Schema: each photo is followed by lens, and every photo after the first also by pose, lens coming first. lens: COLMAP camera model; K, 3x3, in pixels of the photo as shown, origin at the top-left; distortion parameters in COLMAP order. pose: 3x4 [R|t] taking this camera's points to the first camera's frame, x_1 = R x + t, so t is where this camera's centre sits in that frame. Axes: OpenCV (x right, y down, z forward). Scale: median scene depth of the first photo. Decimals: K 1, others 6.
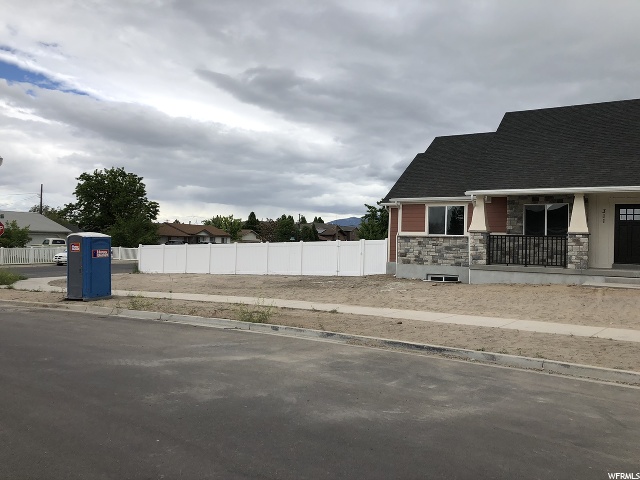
lens RADIAL K [[524.5, 0, 313.8], [0, 524.5, 233.4], [0, 0, 1]] dist [0.036547, -0.048623]
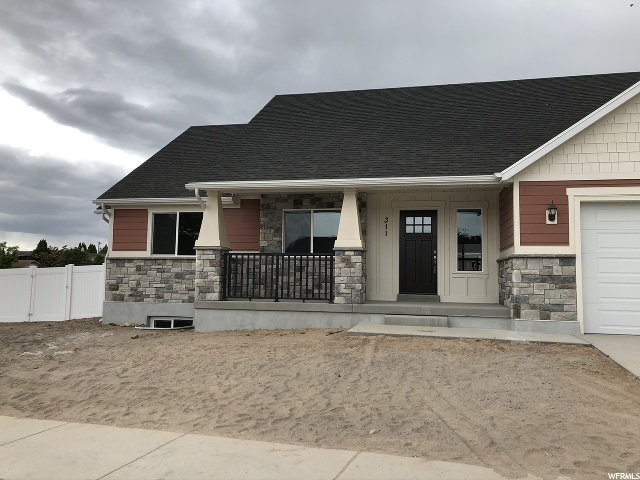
lens RADIAL K [[524.5, 0, 316.8], [0, 524.5, 235.0], [0, 0, 1]] dist [0.036547, -0.048623]
pose [[0.945769, 0.014709, 0.324506, 0.227166], [0.003819, 0.998402, -0.056384, 0.016825], [-0.324817, 0.054566, 0.944202, 0.357182]]
